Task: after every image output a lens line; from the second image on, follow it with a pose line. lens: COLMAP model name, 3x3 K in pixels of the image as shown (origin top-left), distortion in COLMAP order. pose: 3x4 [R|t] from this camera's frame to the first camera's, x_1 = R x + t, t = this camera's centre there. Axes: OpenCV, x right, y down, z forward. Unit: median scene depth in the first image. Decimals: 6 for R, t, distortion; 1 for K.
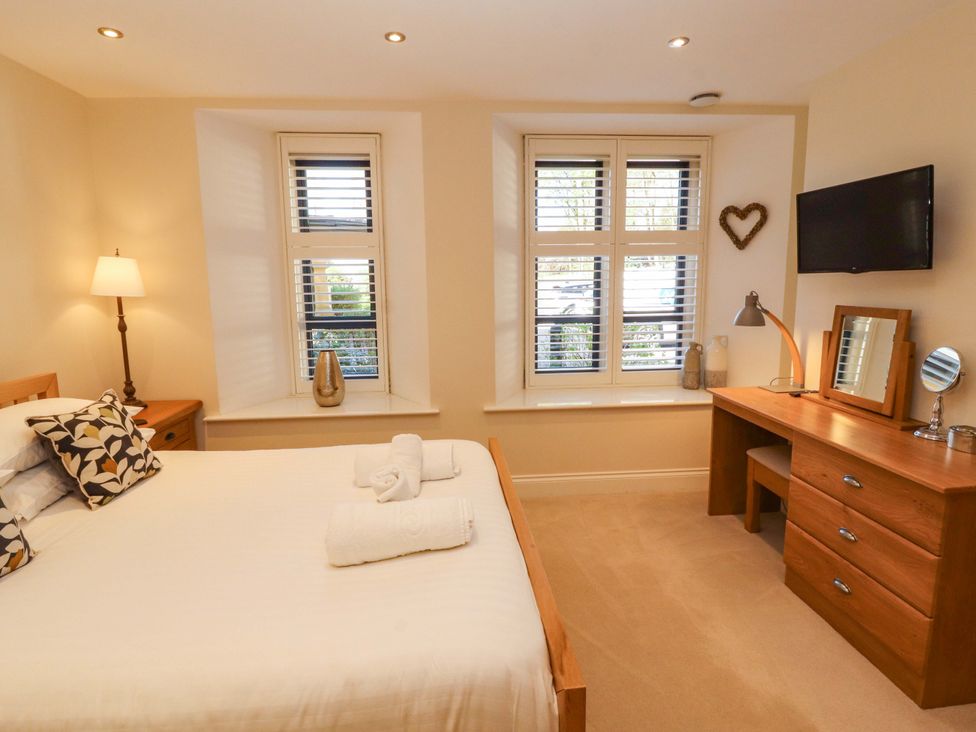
lens RADIAL K [[505.8, 0, 489.2], [0, 505.8, 354.8], [0, 0, 1]] dist [0.000288, -0.014839]
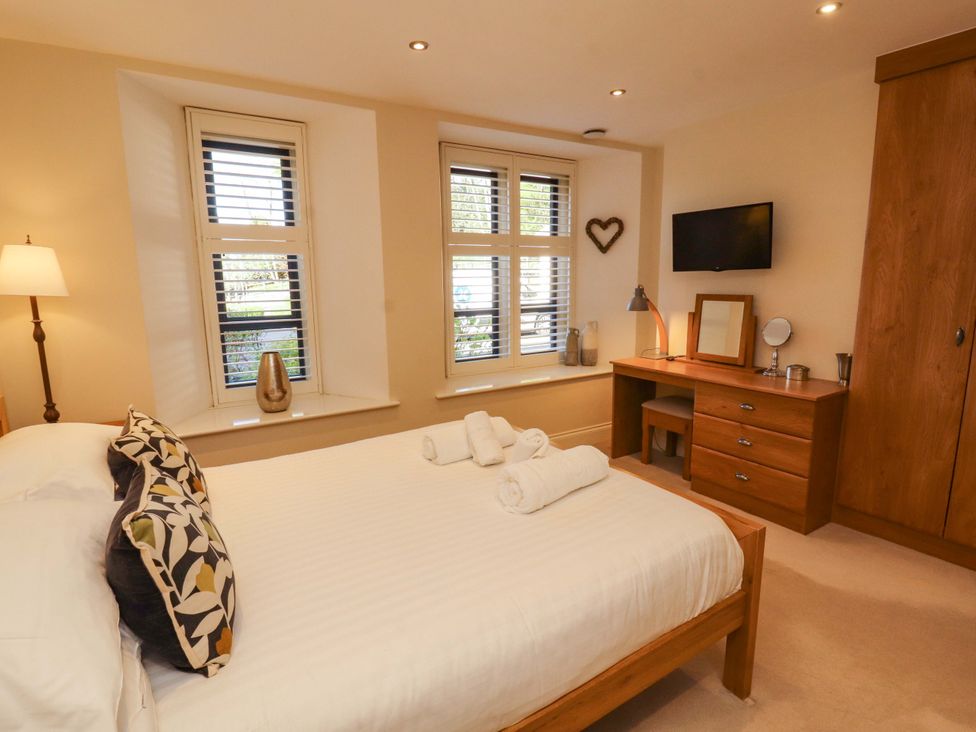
lens RADIAL K [[508.0, 0, 488.8], [0, 508.0, 362.6], [0, 0, 1]] dist [0.004876, -0.017566]
pose [[0.887235, -0.074984, 0.455184, -0.488580], [0.067725, 0.997182, 0.032260, 0.009297], [-0.456320, 0.002205, 0.889813, -0.016683]]
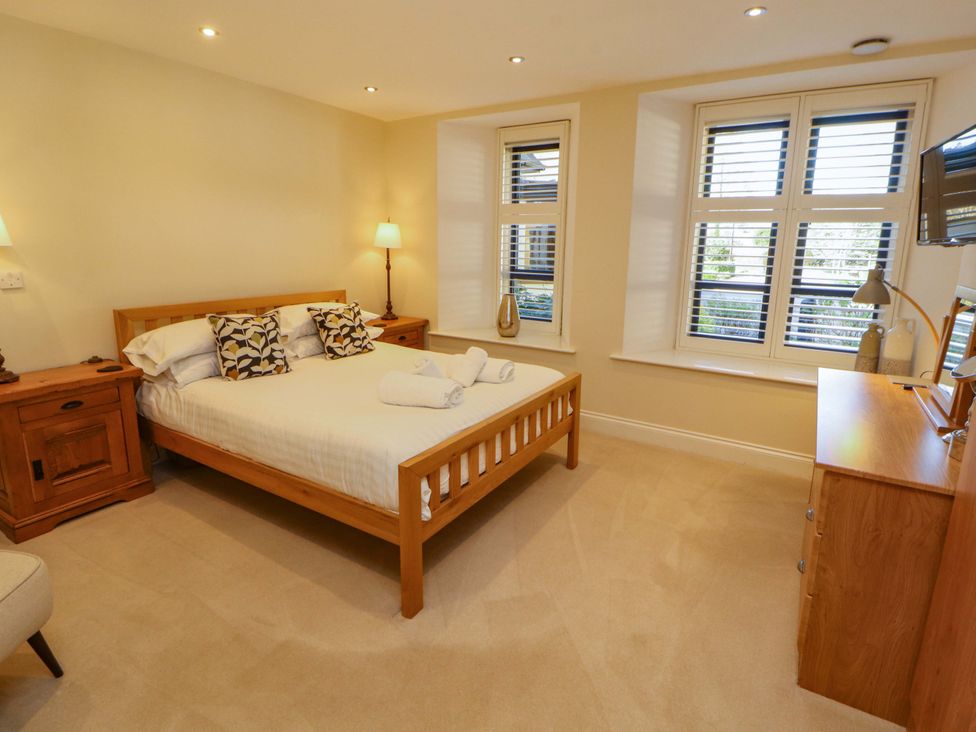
lens RADIAL K [[501.7, 0, 501.9], [0, 501.7, 343.8], [0, 0, 1]] dist [-0.005263, -0.012870]
pose [[0.808678, 0.138889, -0.571621, 0.533078], [-0.110171, 0.990292, 0.084756, 0.012535], [0.577843, -0.005564, 0.816129, -0.098944]]
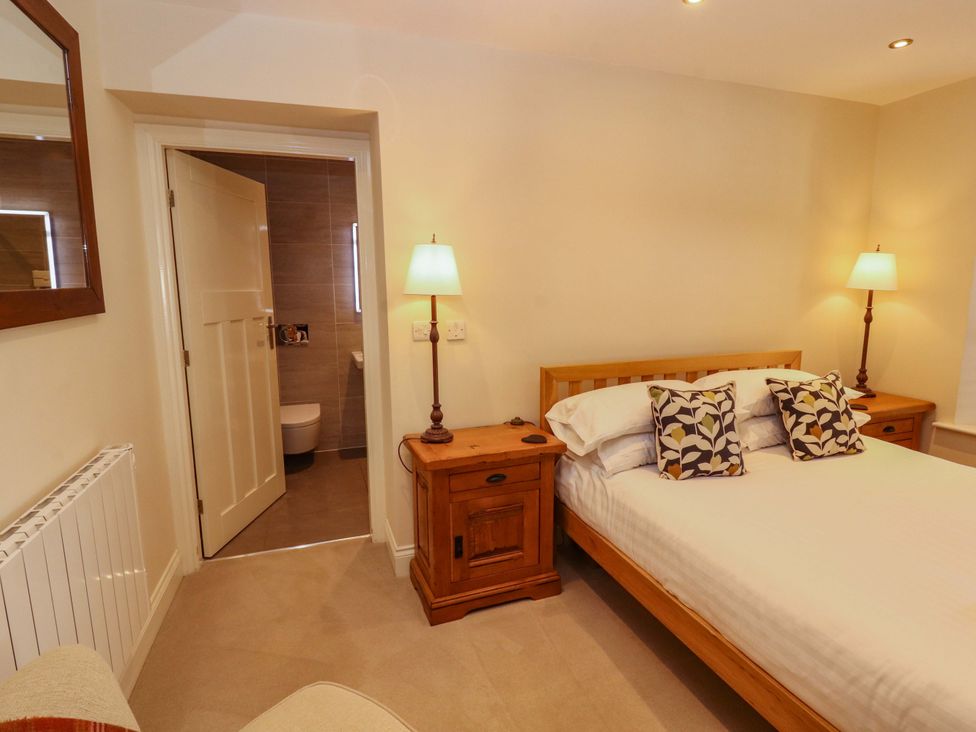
lens RADIAL K [[509.3, 0, 485.2], [0, 509.3, 363.5], [0, 0, 1]] dist [0.003655, -0.015035]
pose [[0.242979, 0.155419, -0.957500, 0.127892], [-0.130195, 0.983375, 0.126581, 0.008904], [0.961255, 0.093905, 0.259175, -0.055631]]
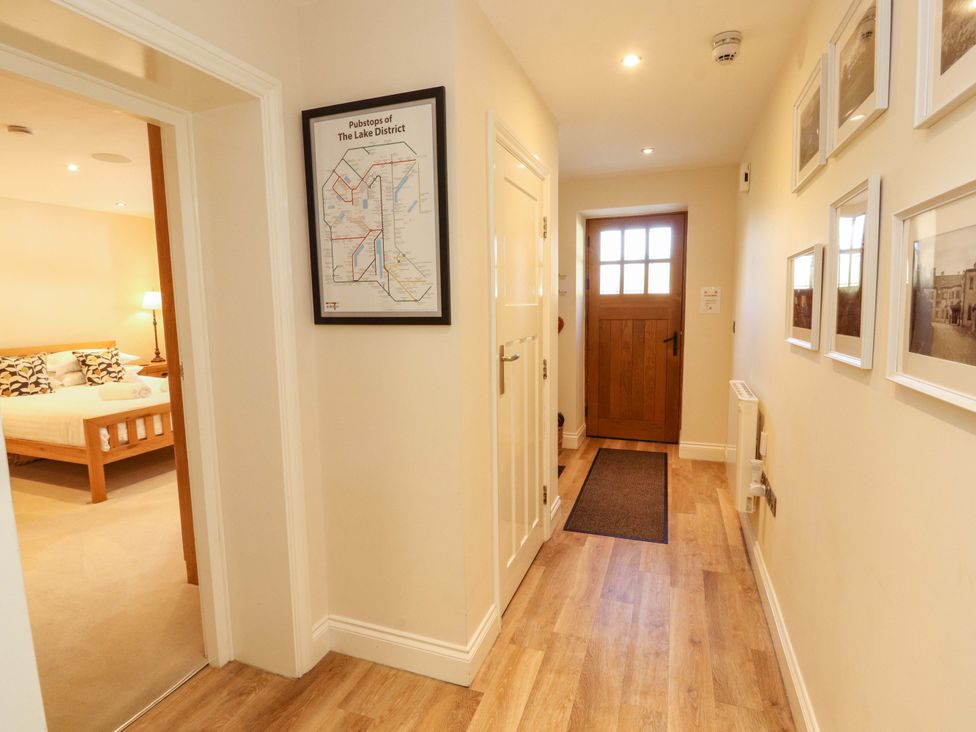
lens RADIAL K [[509.3, 0, 485.2], [0, 509.3, 363.5], [0, 0, 1]] dist [0.003655, -0.015035]
pose [[0.900492, 0.047989, -0.432217, 1.582645], [-0.055220, 0.998465, -0.004187, 0.050765], [0.431353, 0.027637, 0.901760, -0.378295]]
